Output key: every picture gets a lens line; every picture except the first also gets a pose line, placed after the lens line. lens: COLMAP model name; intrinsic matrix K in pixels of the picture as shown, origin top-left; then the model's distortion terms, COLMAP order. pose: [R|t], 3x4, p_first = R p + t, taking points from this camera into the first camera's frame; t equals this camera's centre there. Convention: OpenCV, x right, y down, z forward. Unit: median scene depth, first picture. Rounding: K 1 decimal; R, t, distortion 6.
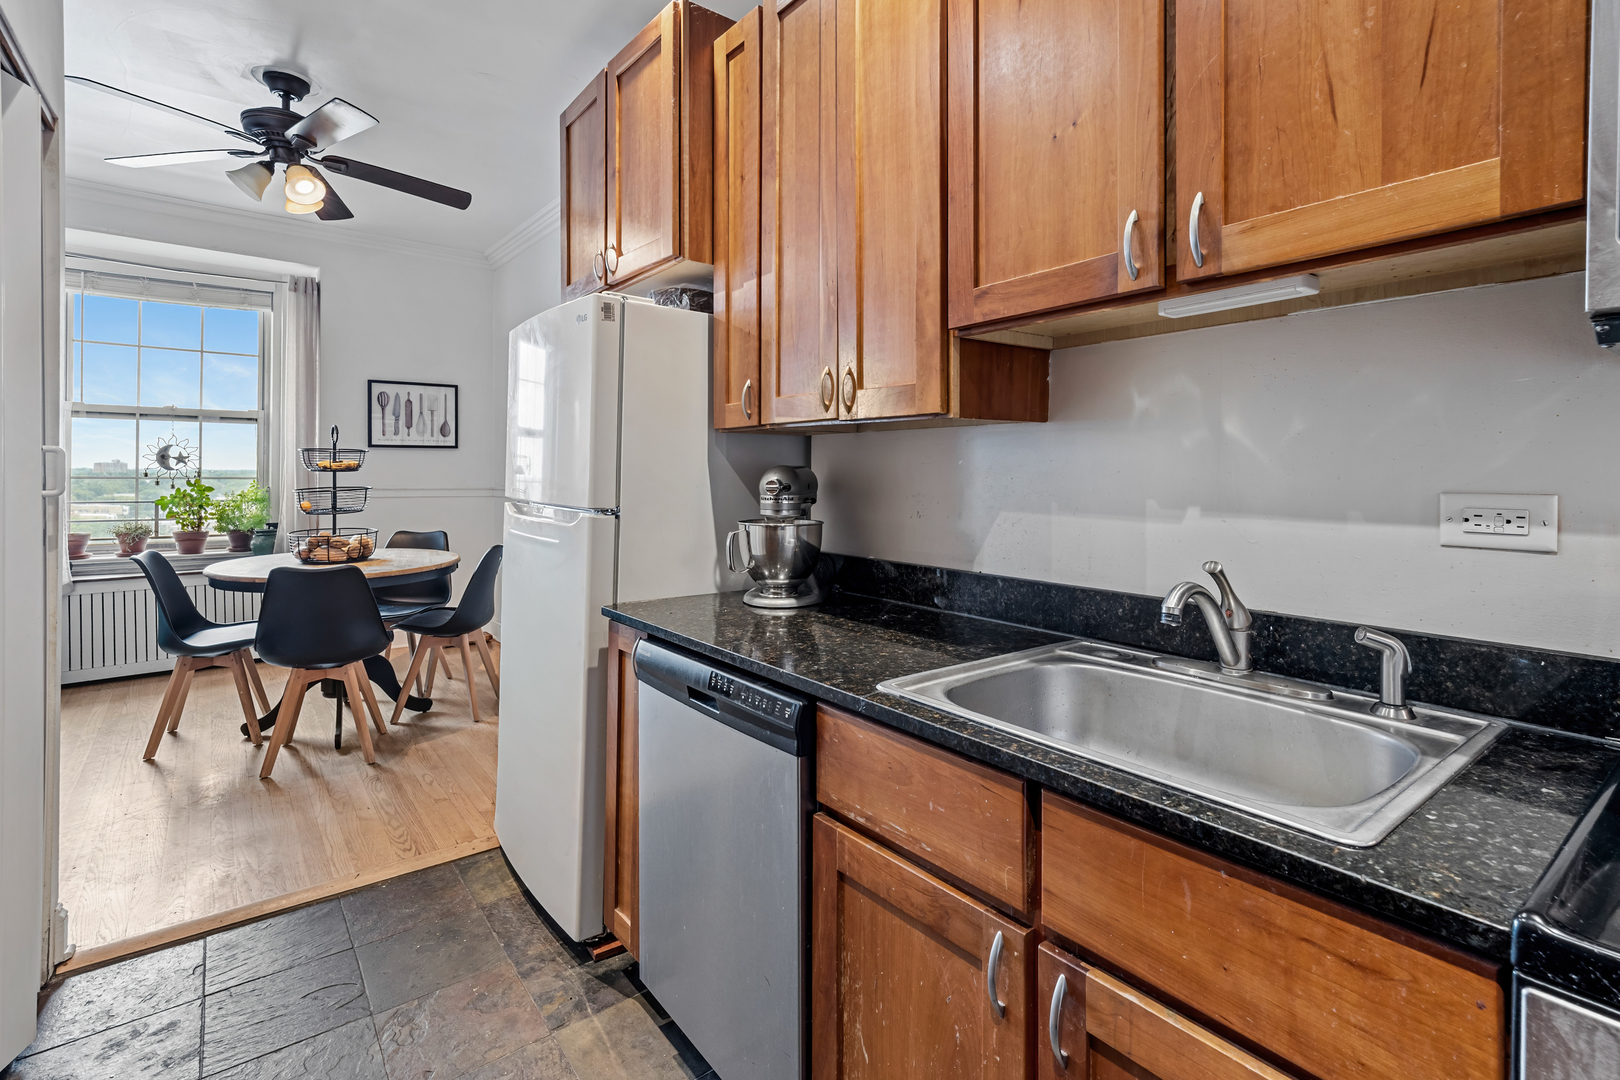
lens RADIAL K [[776.5, 0, 810.5], [0, 776.5, 472.8], [0, 0, 1]] dist [0.012488, -0.000166]
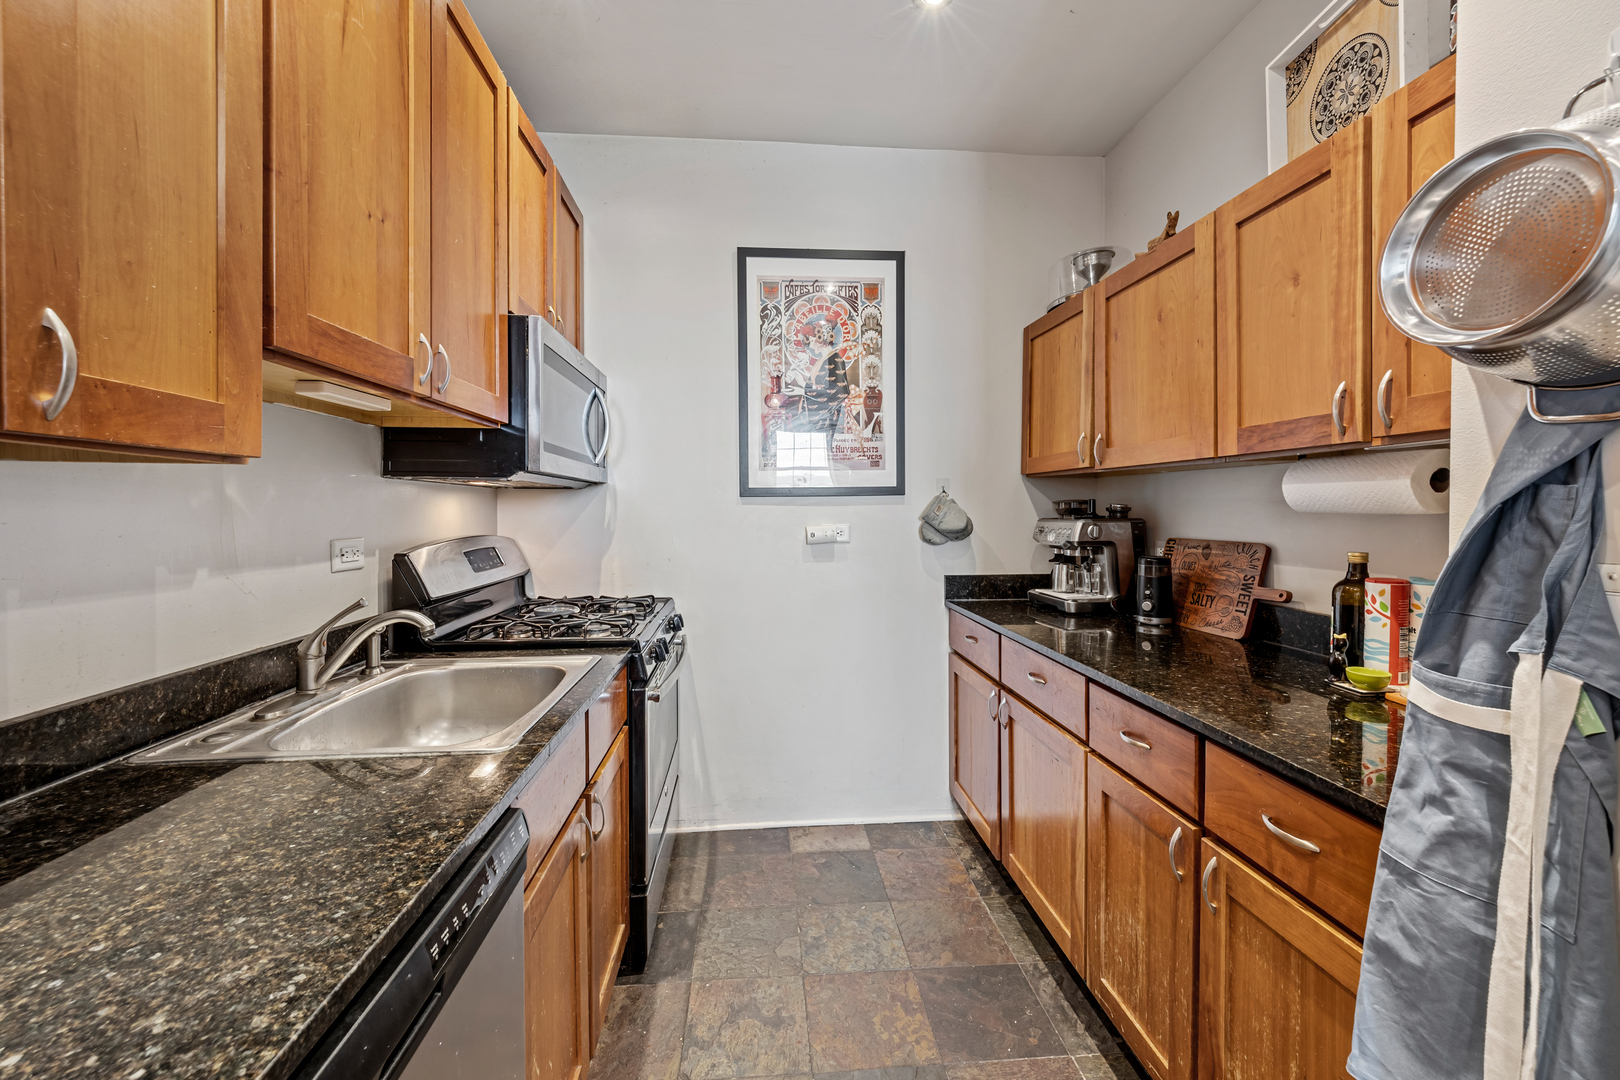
lens RADIAL K [[632.6, 0, 807.7], [0, 632.6, 510.8], [0, 0, 1]] dist [-0.000433, -0.000721]
pose [[-0.837271, -0.004472, 0.546769, -0.610265], [-0.000654, 0.999974, 0.007177, -0.036600], [-0.546787, 0.005652, -0.837252, 1.301065]]
